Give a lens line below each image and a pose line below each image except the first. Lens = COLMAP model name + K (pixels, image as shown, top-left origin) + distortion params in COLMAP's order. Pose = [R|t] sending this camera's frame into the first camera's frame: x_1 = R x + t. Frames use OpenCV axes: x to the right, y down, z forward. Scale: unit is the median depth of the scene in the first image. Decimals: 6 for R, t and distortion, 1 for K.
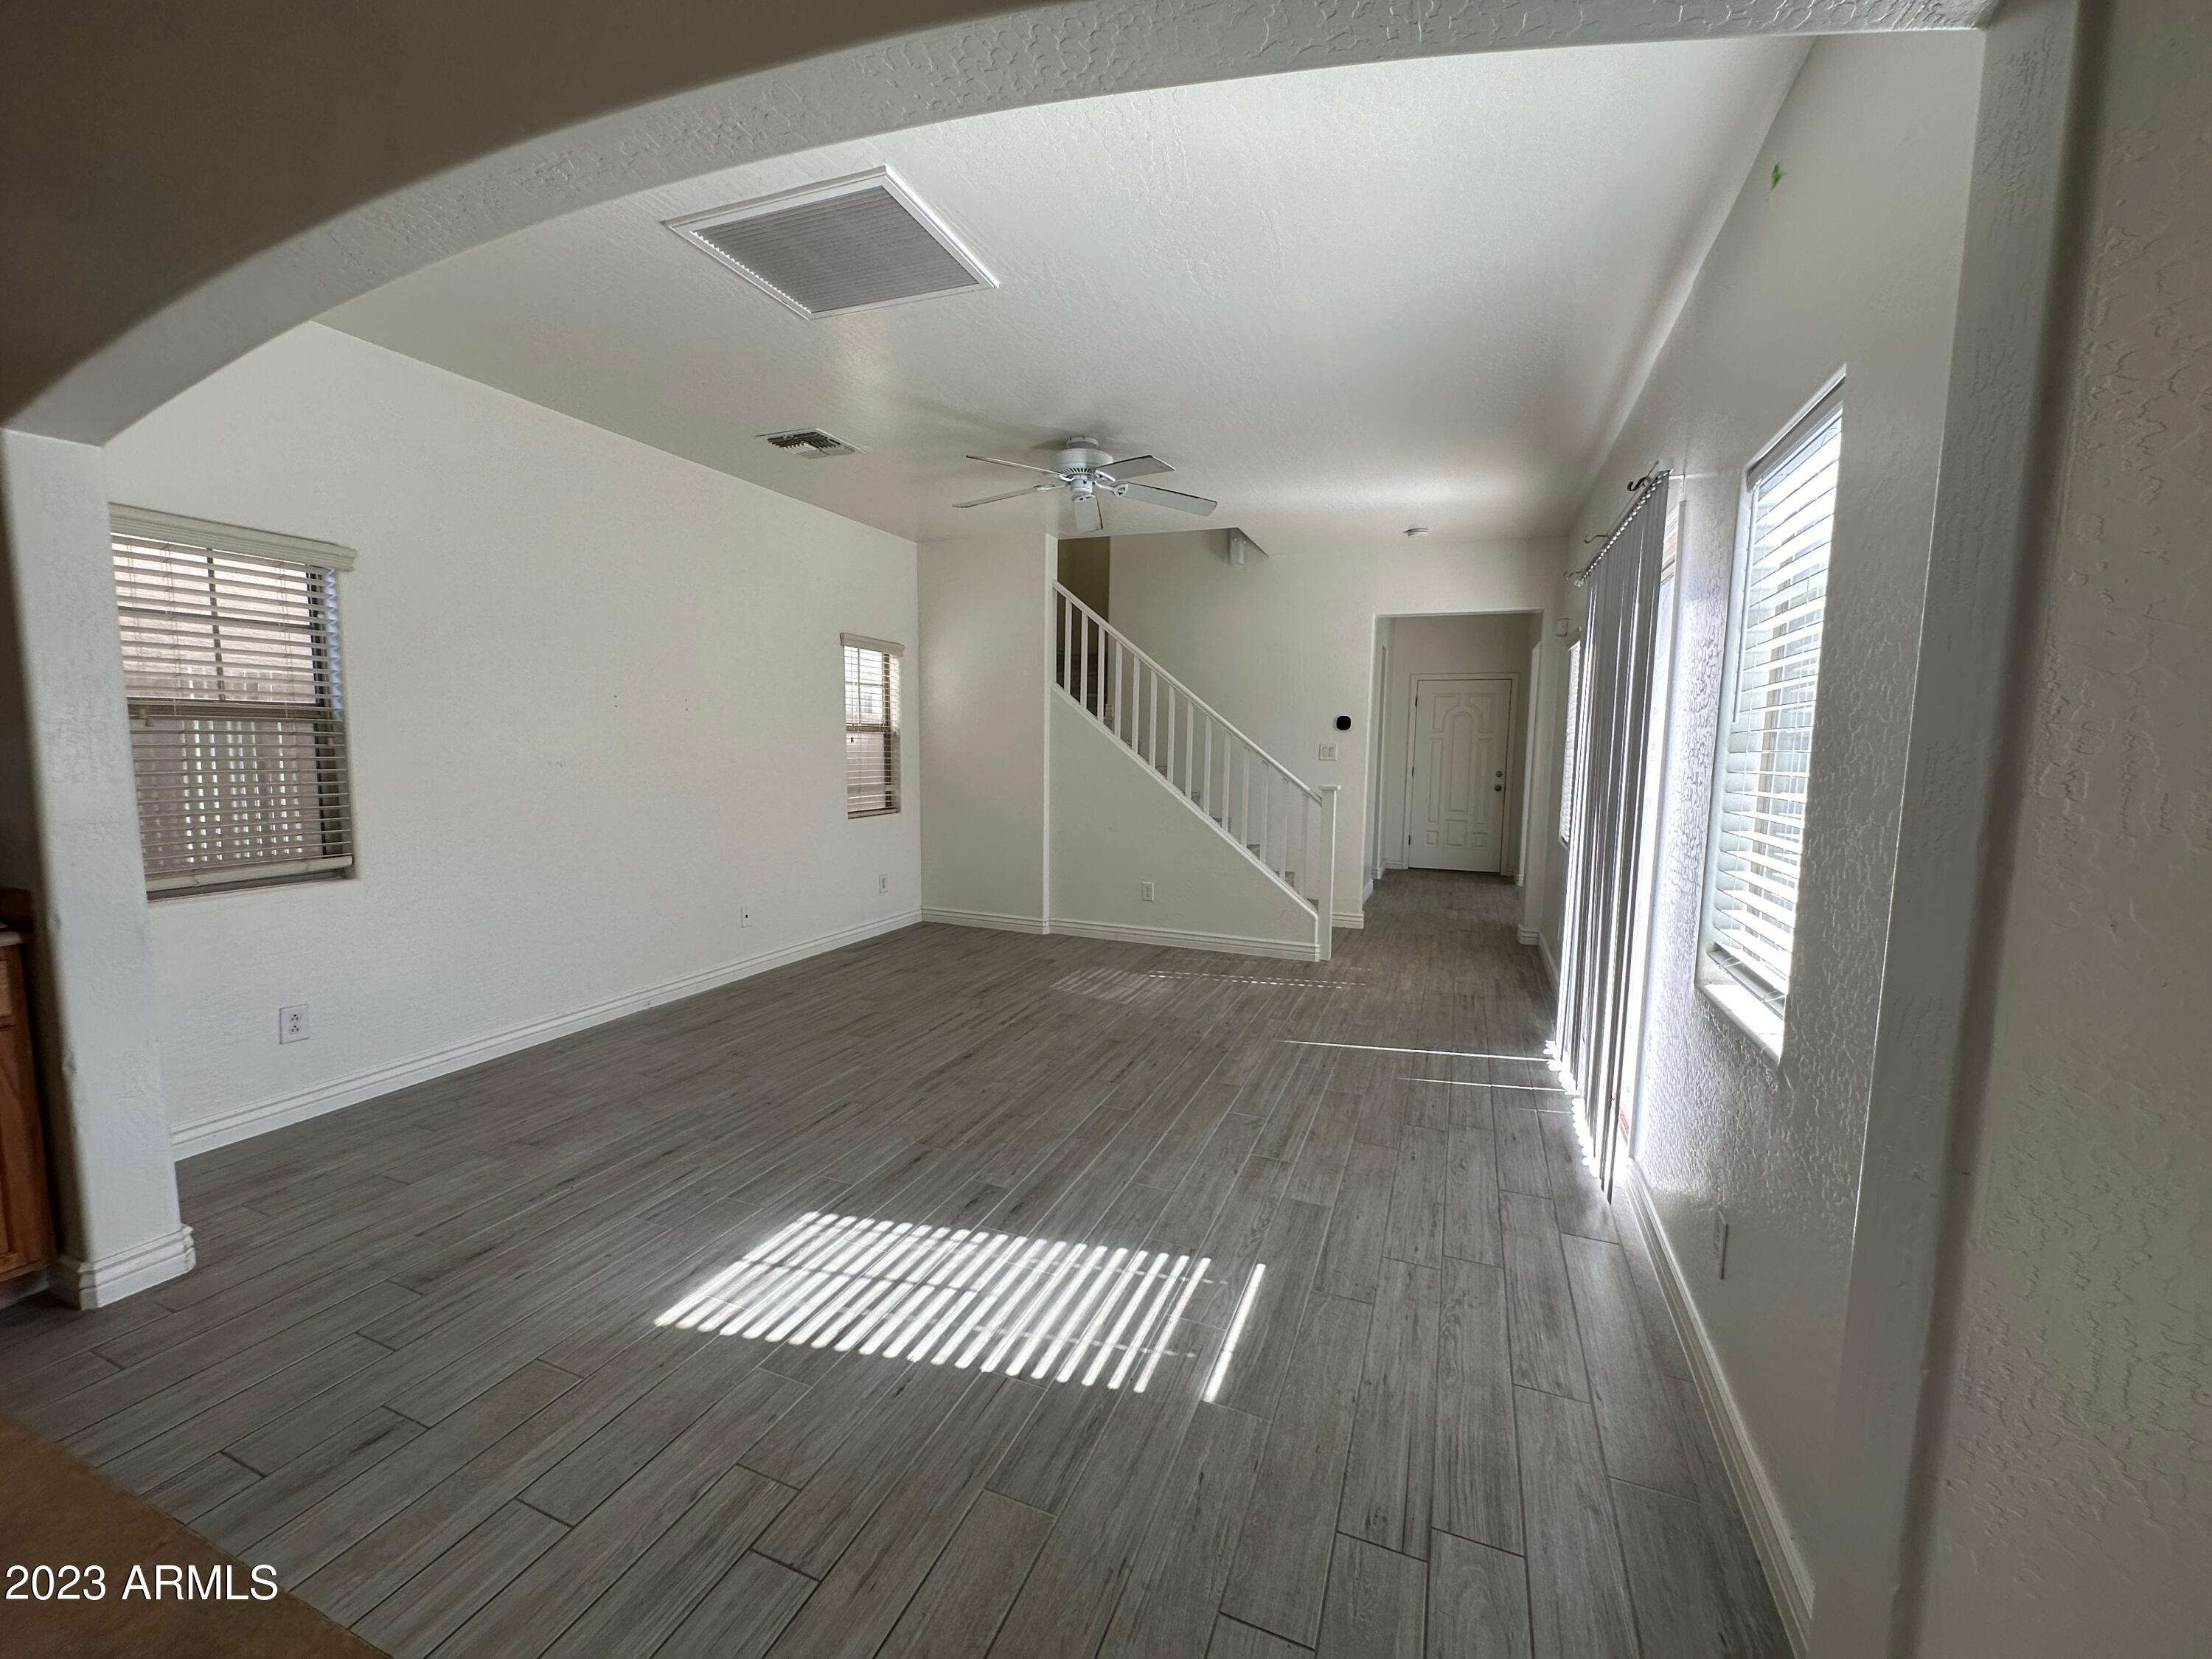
lens RADIAL K [[880.0, 0, 1117.3], [0, 880.0, 828.2], [0, 0, 1]] dist [-0.000785, 0.000095]
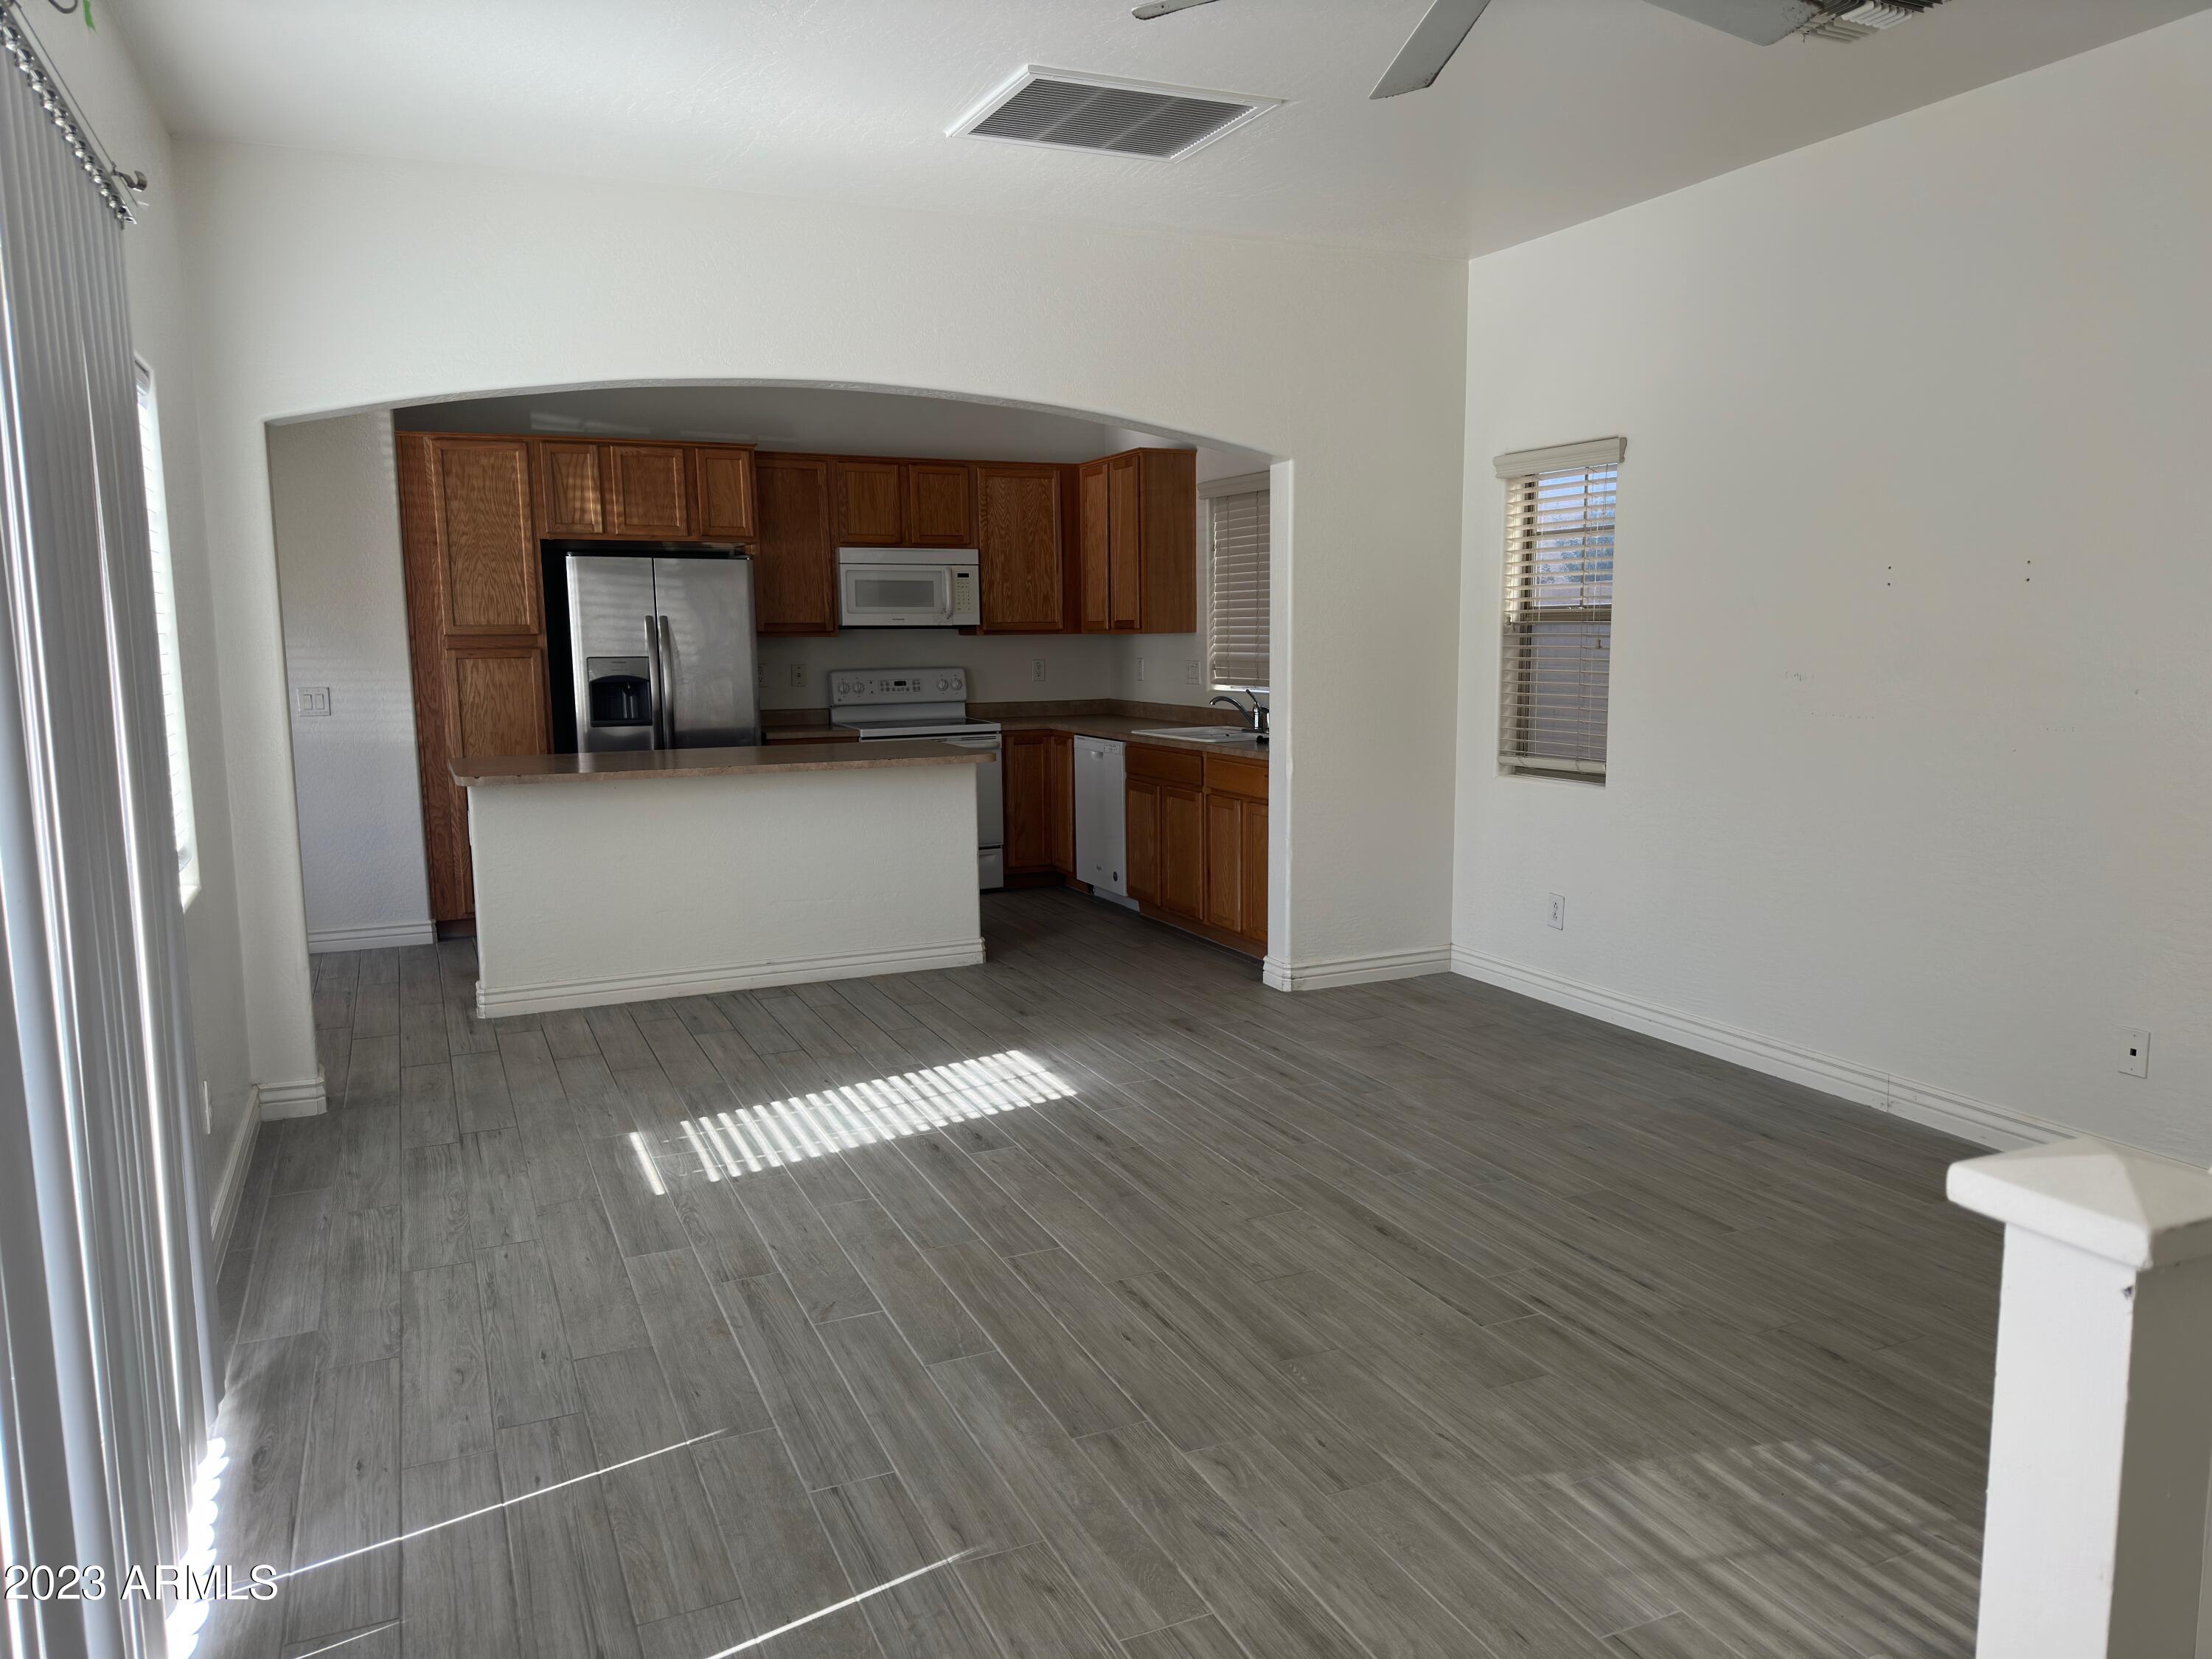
lens RADIAL K [[1594.7, 0, 1106.0], [0, 1594.7, 829.5], [0, 0, 1]] dist [0.216533, -0.504696]
pose [[-0.710306, 0.082202, -0.699077, 0.889482], [-0.070066, 0.979968, 0.186422, -0.221273], [0.700397, 0.181399, -0.690318, 2.163038]]
